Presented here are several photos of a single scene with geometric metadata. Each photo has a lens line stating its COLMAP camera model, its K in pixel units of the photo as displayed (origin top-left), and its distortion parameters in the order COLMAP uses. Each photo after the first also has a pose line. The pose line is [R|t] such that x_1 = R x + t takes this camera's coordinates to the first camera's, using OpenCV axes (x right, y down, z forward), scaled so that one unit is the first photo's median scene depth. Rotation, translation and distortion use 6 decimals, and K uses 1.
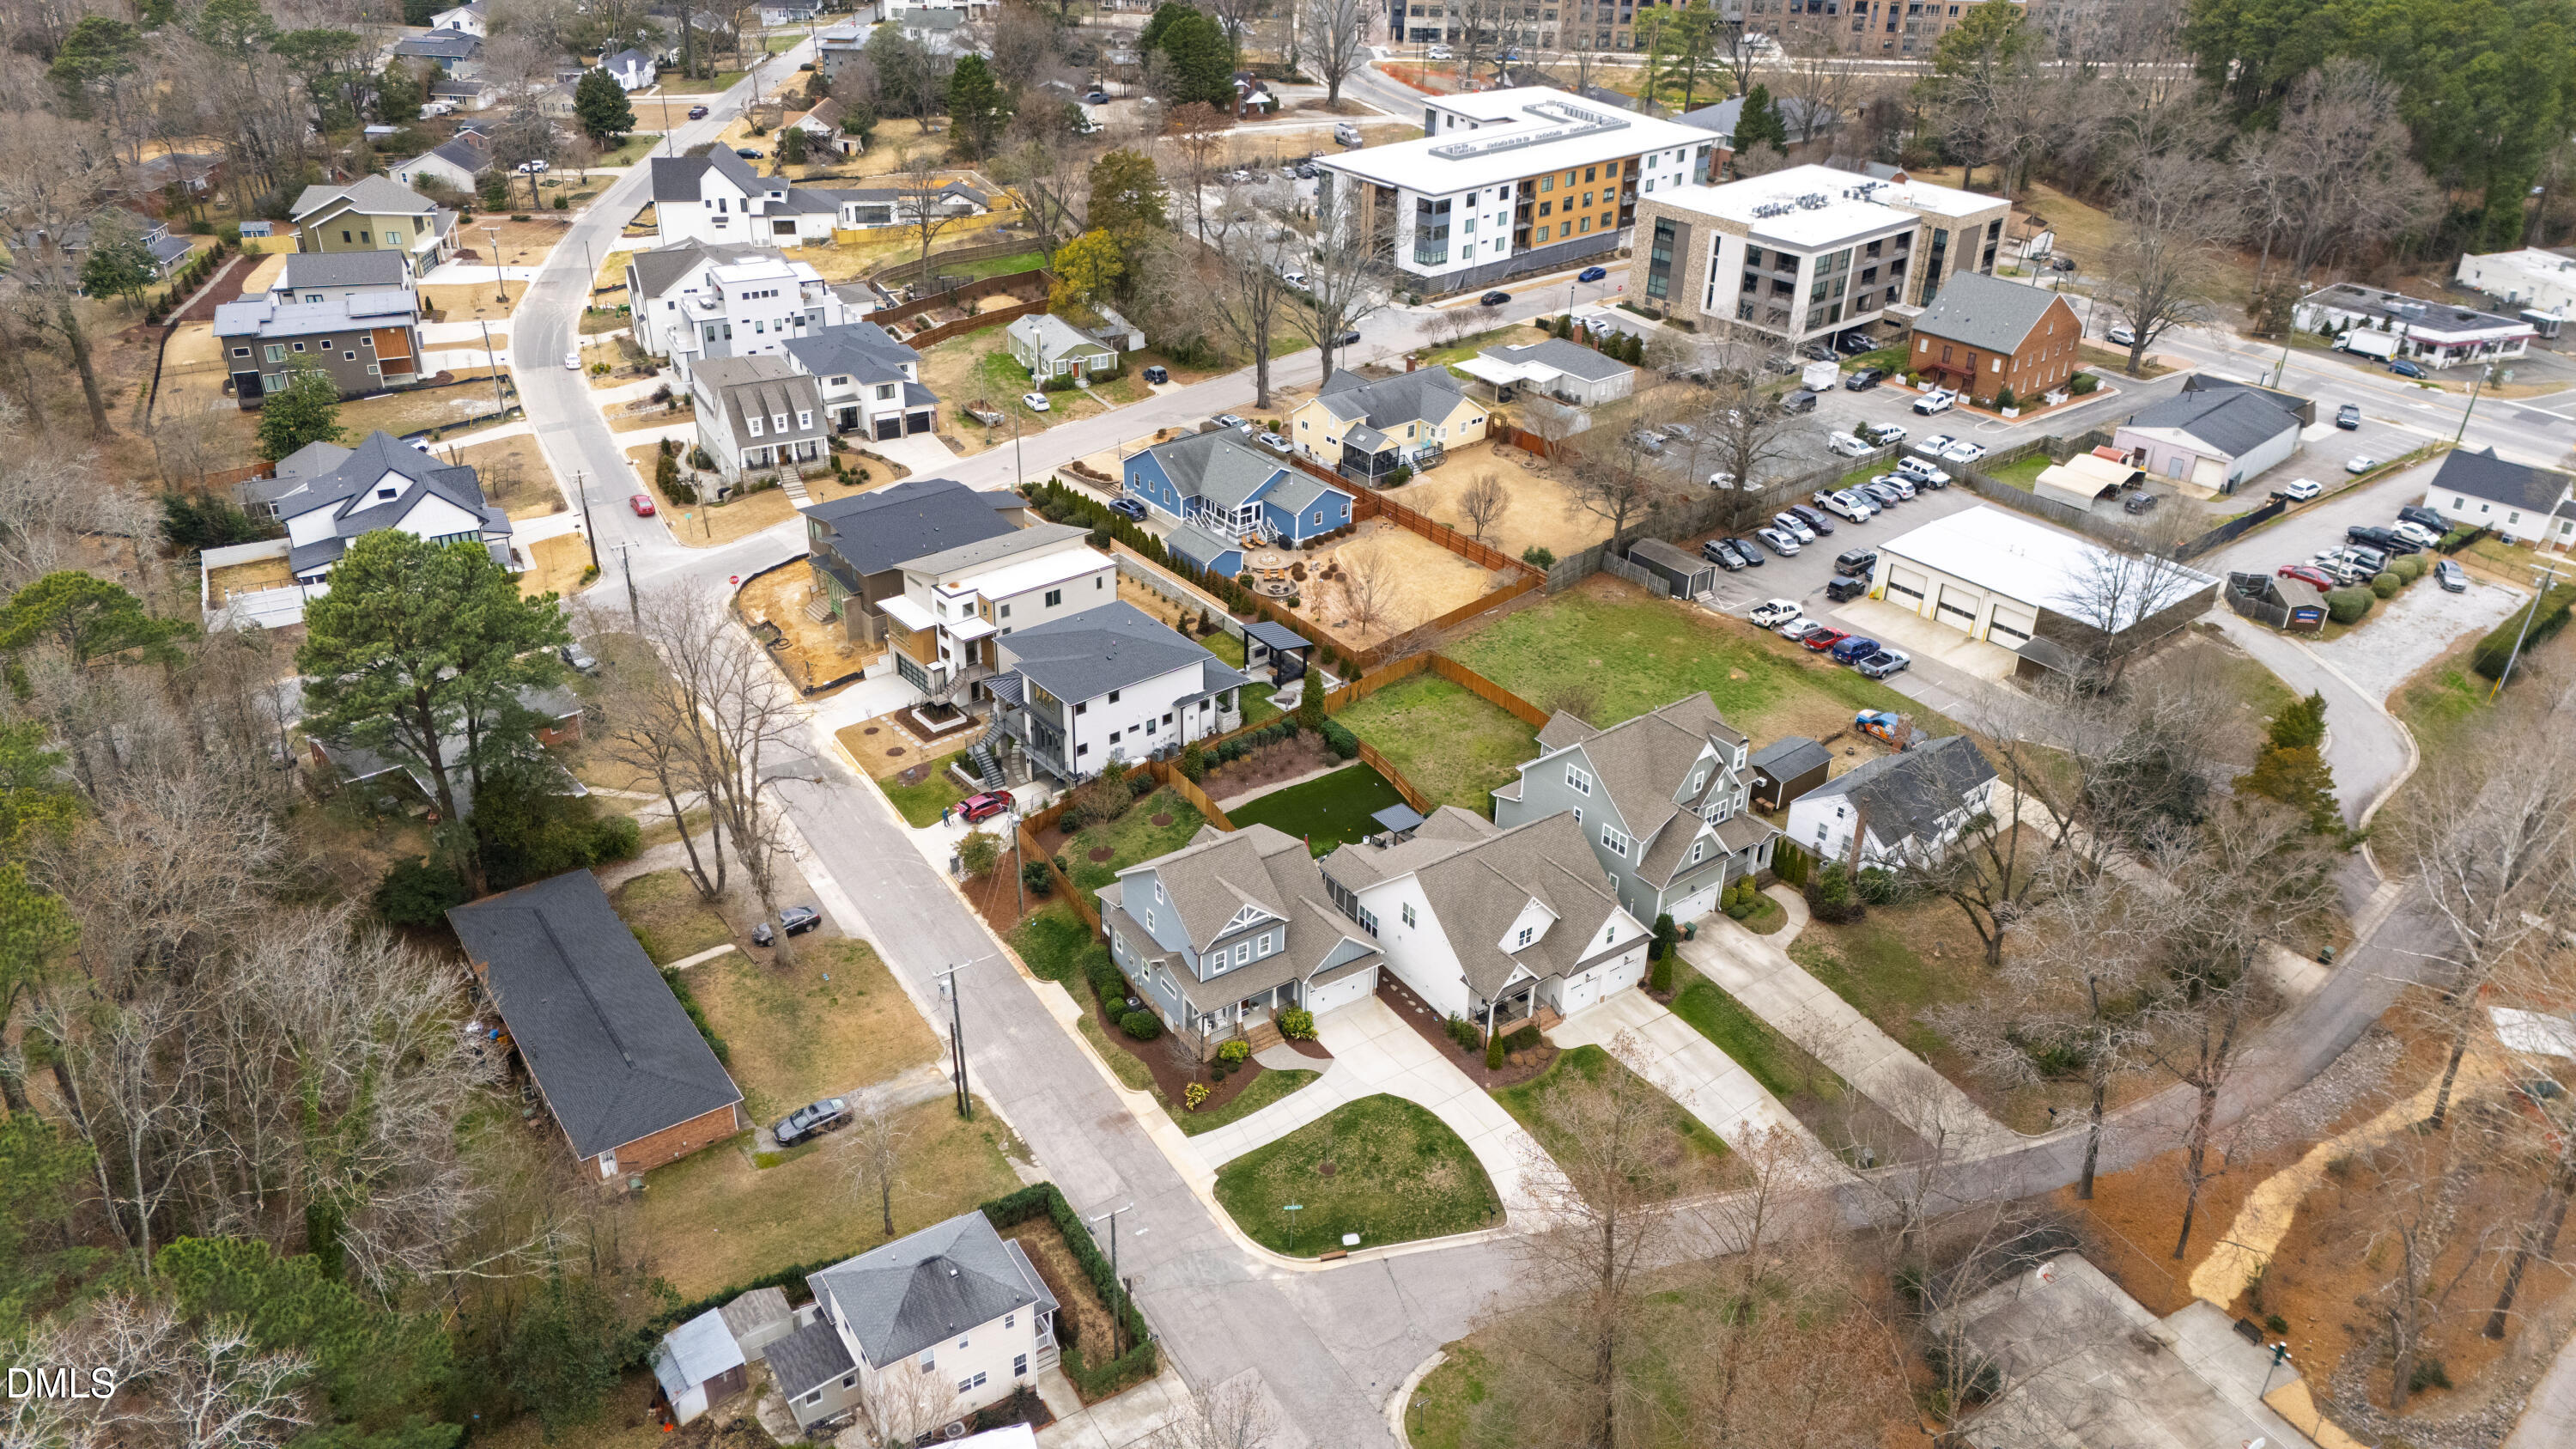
lens RADIAL K [[1870.2, 0, 1287.9], [0, 1870.2, 731.7], [0, 0, 1]] dist [0.078106, -0.078376]
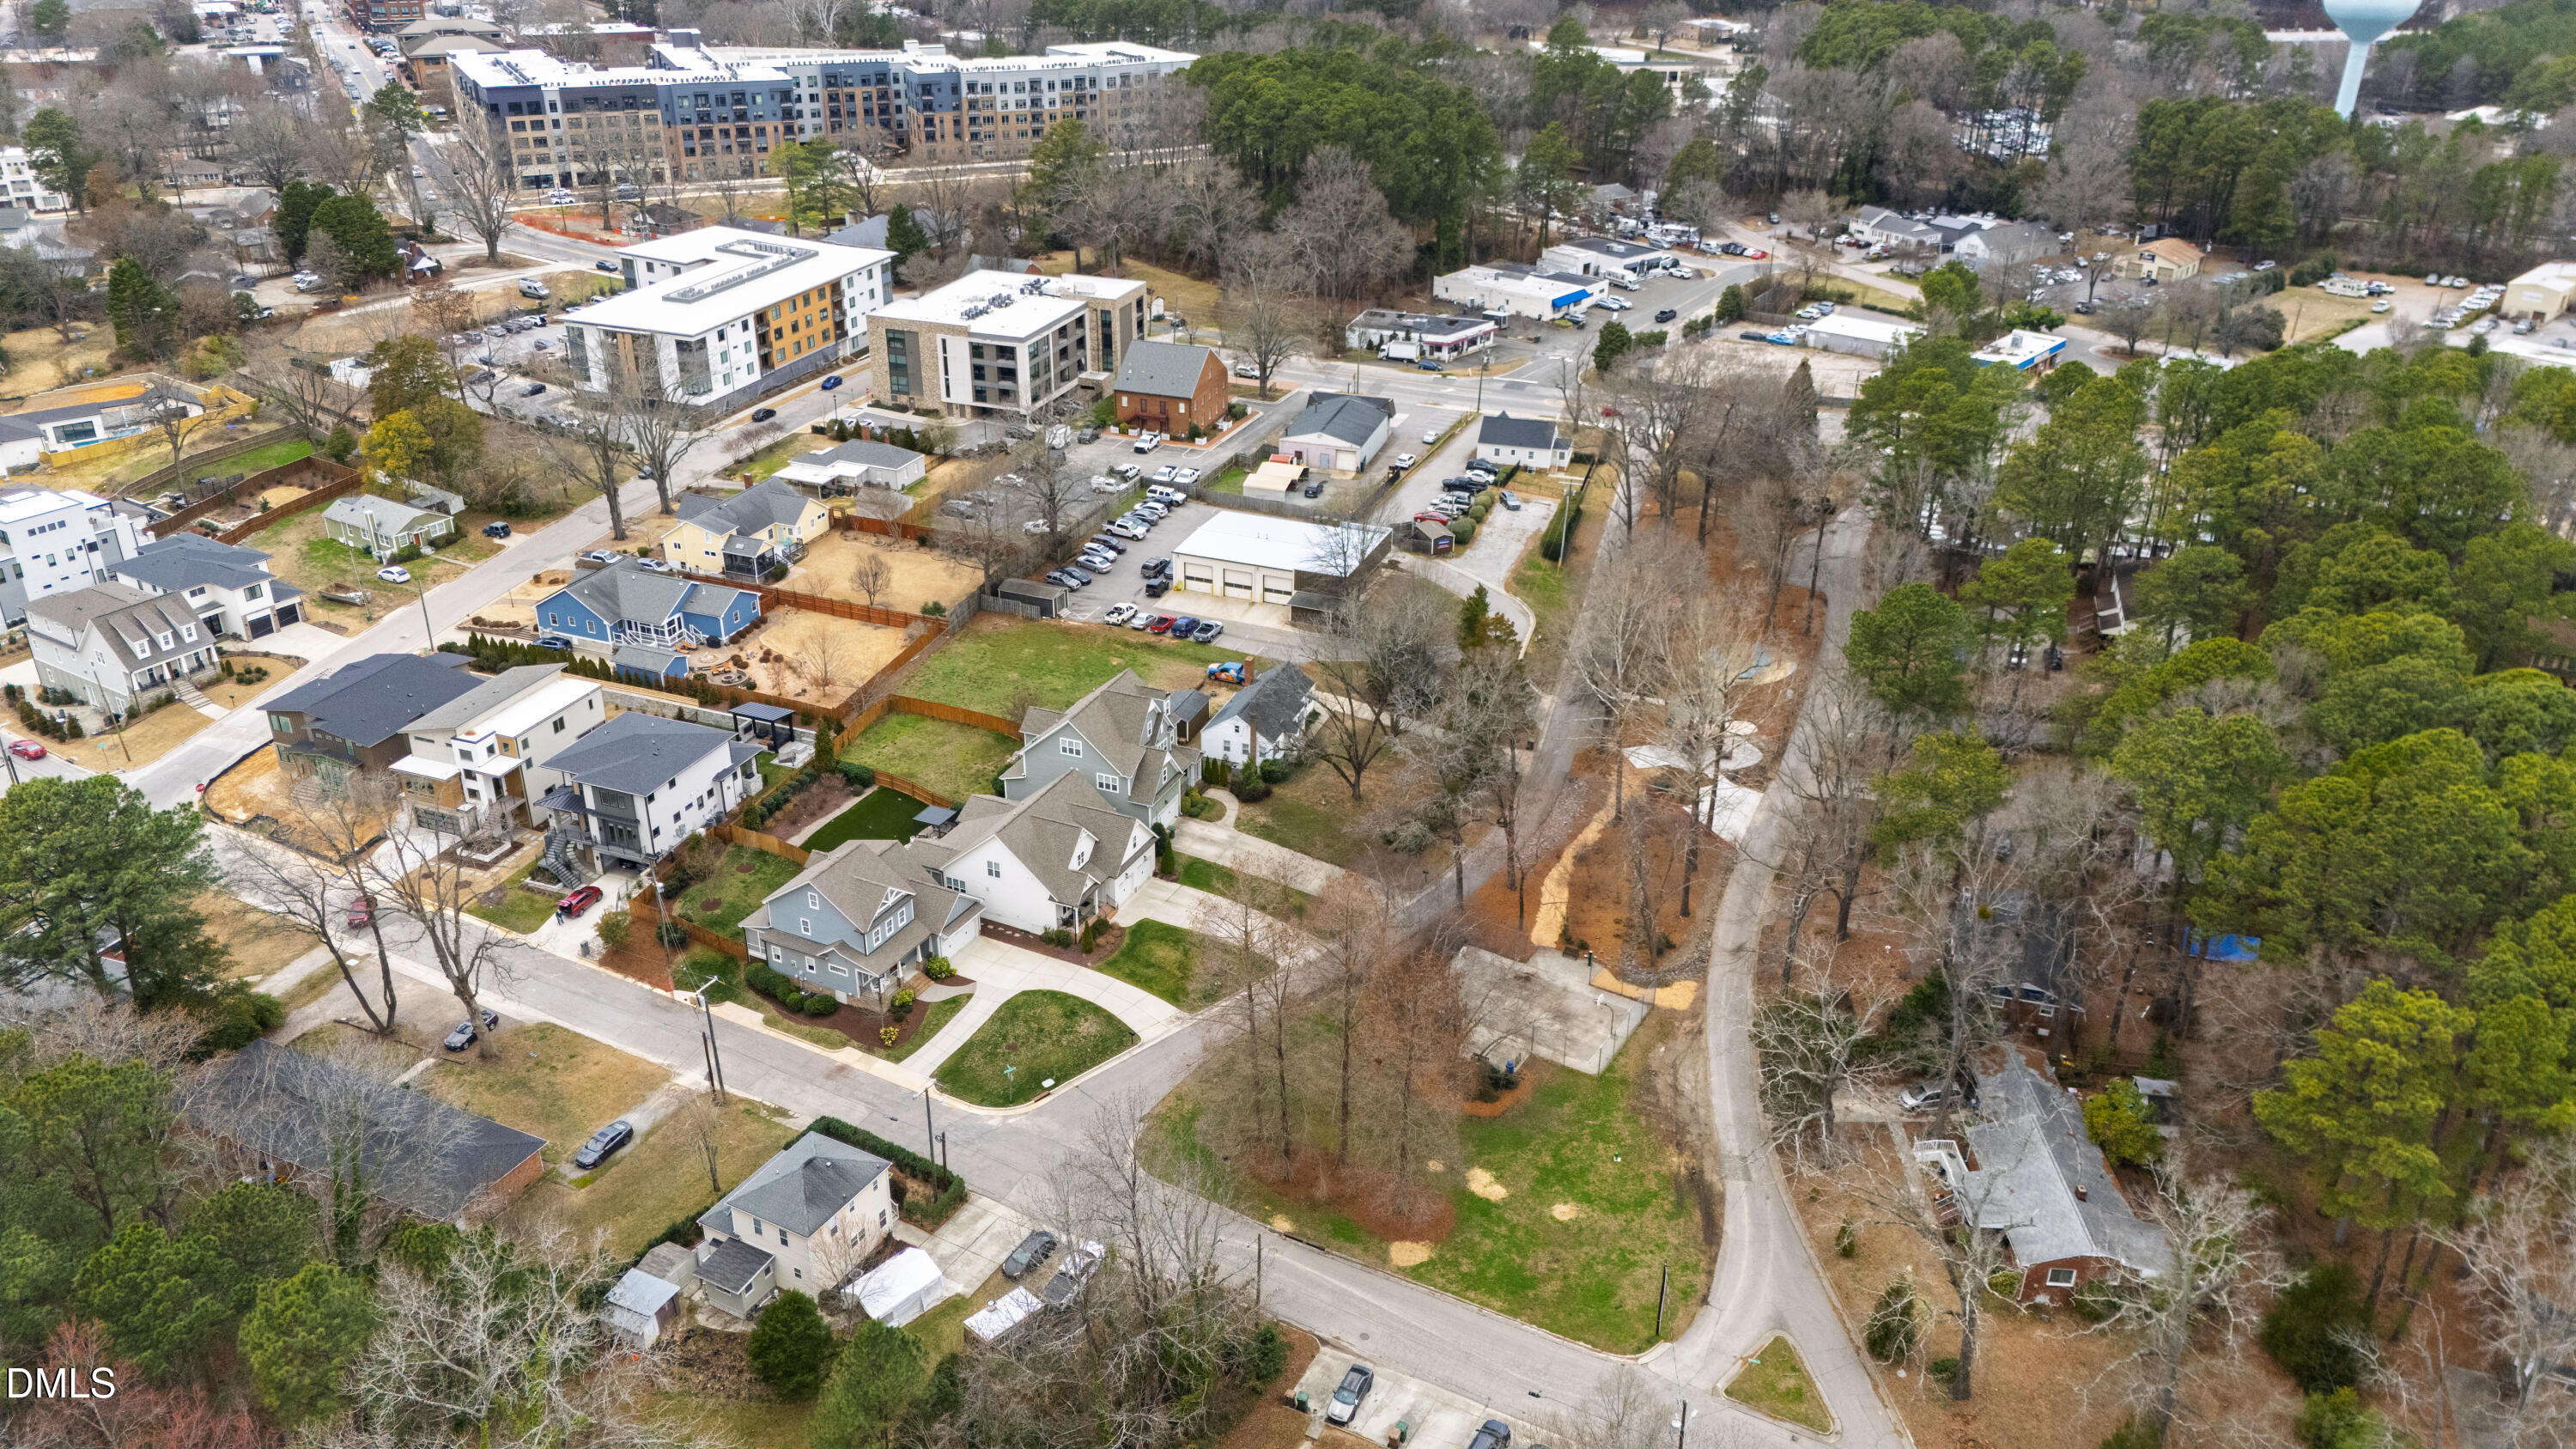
lens RADIAL K [[1870.2, 0, 1302.6], [0, 1870.2, 731.5], [0, 0, 1]] dist [0.078106, -0.078376]
pose [[0.865588, -0.234224, 0.442601, -0.244541], [0.250229, 0.967917, 0.022851, 0.020832], [-0.433753, 0.090973, 0.896427, -0.247523]]
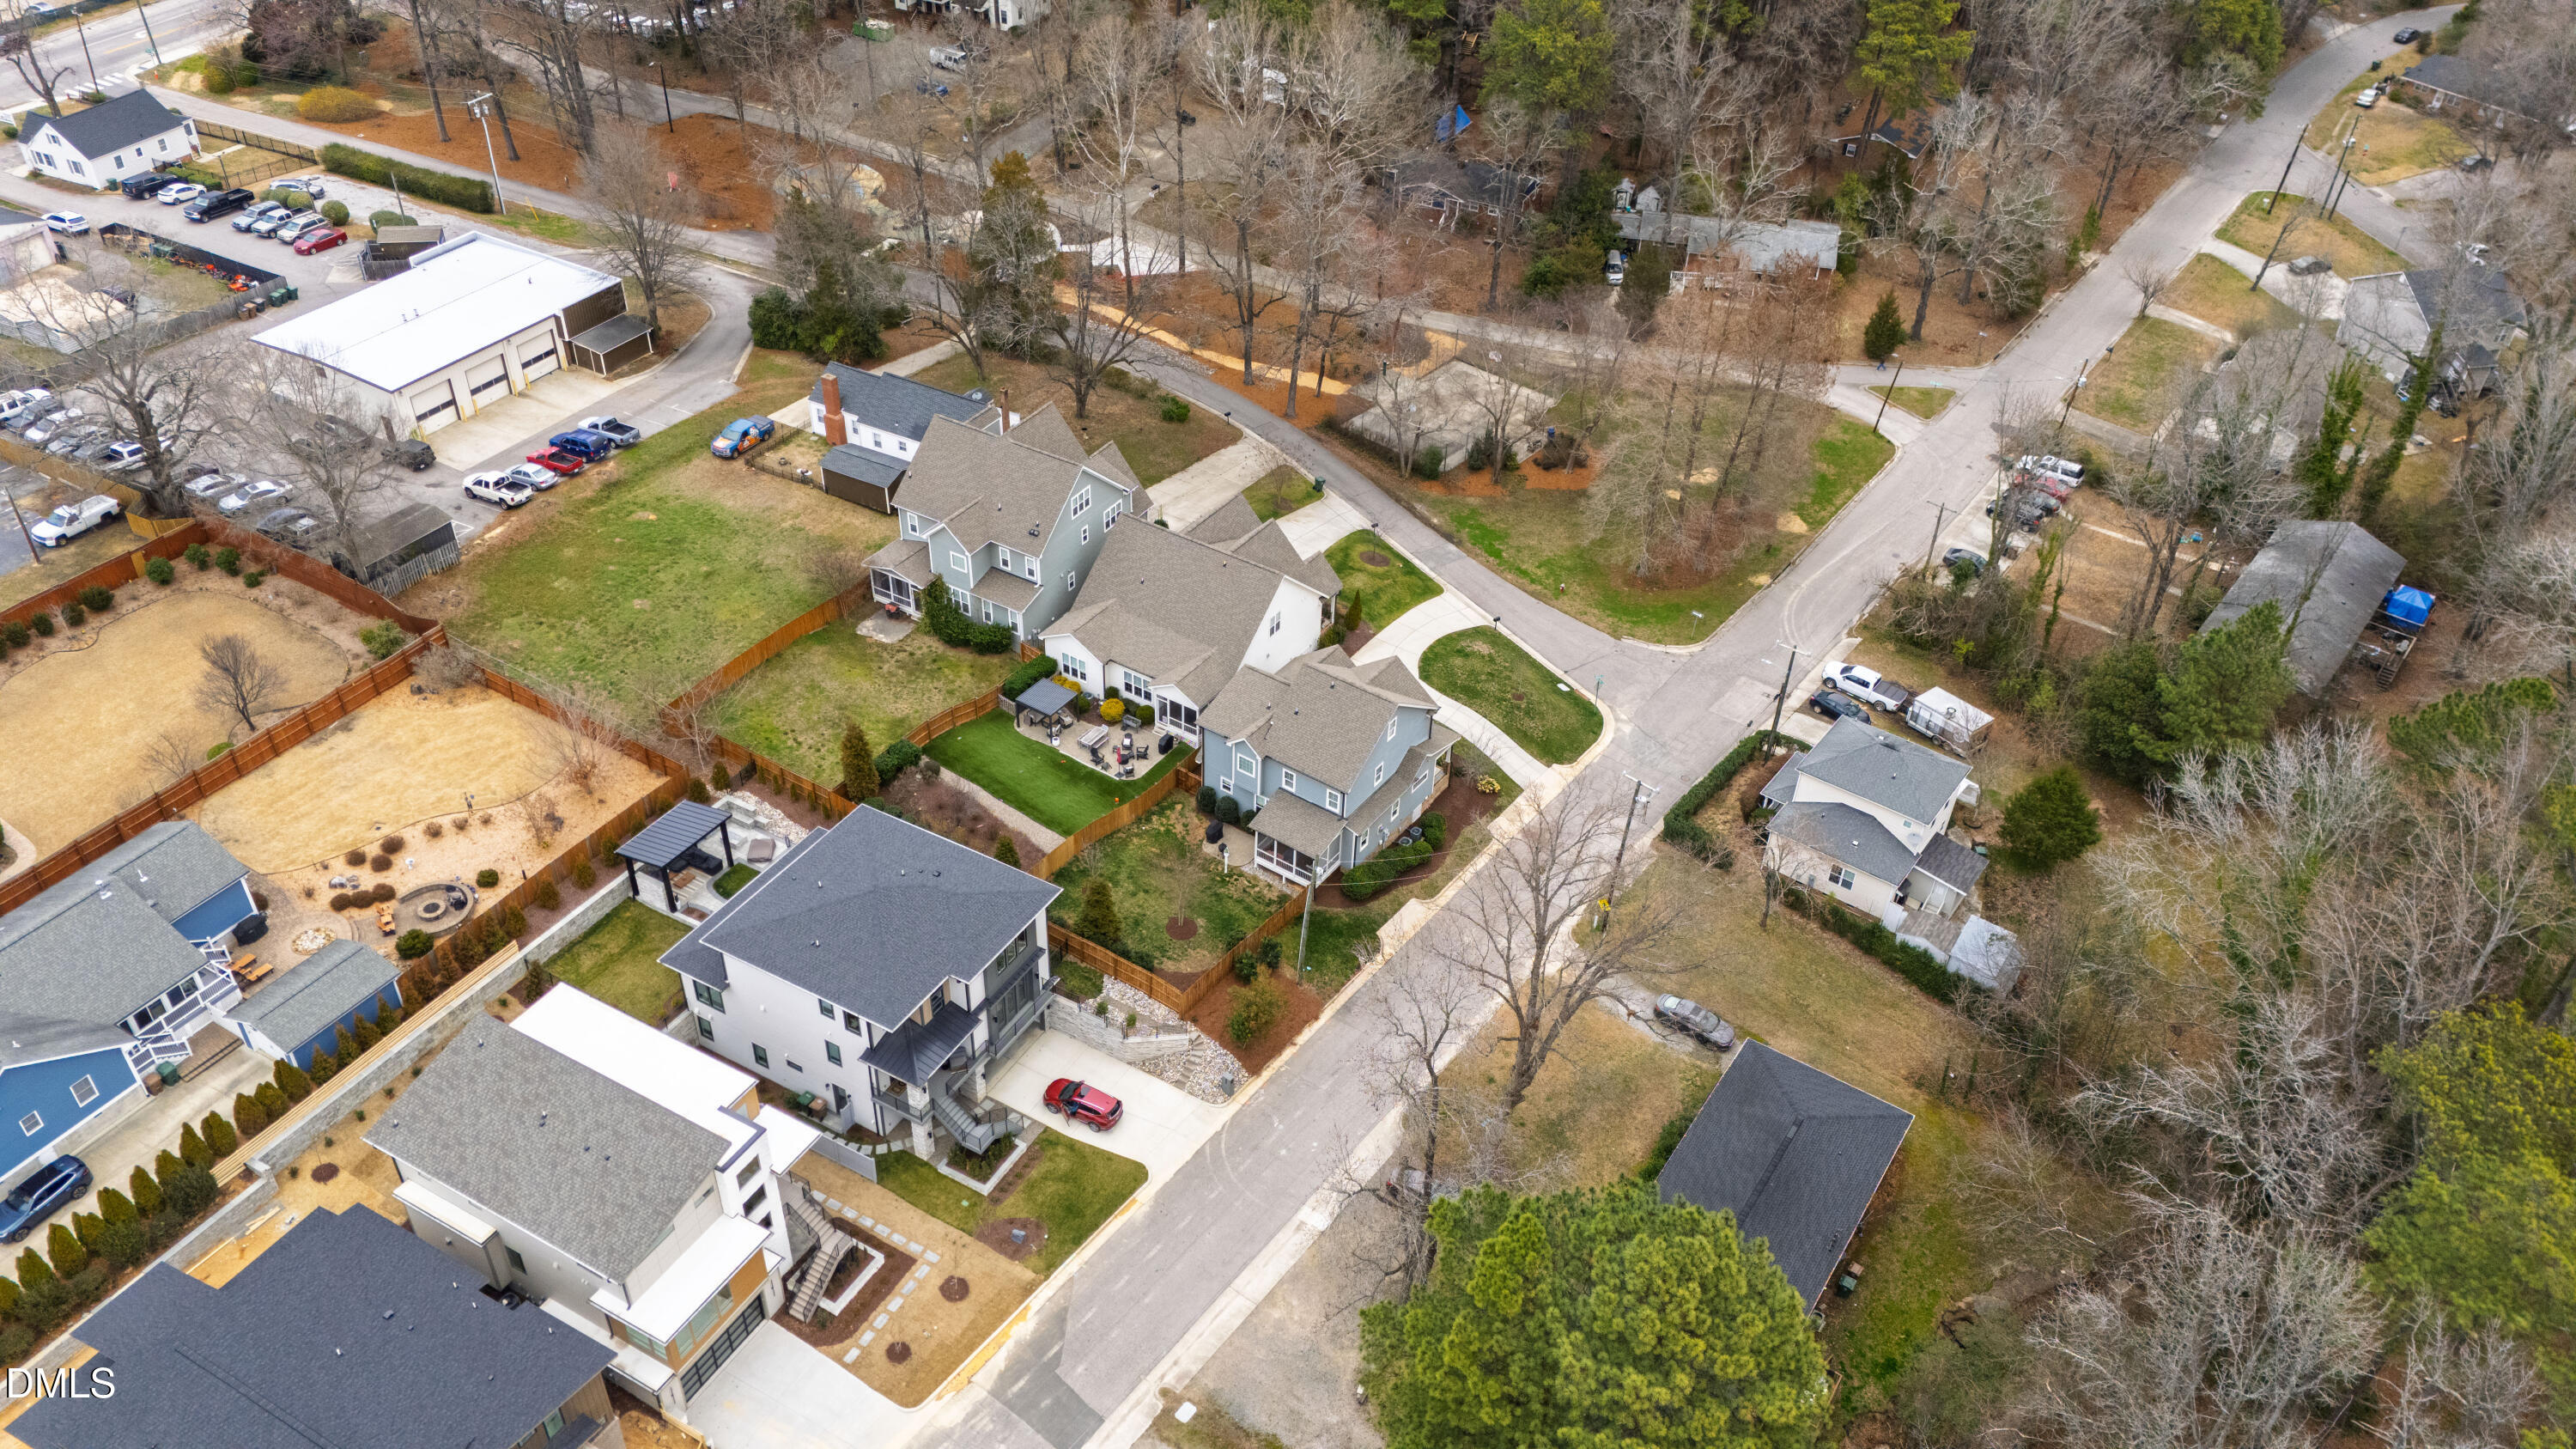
lens RADIAL K [[1870.2, 0, 1296.7], [0, 1870.2, 726.6], [0, 0, 1]] dist [0.078106, -0.078376]
pose [[-0.365397, -0.600017, 0.711663, -0.554998], [0.417407, 0.577740, 0.701418, -0.461054], [-0.832020, 0.553349, 0.039347, 0.752894]]
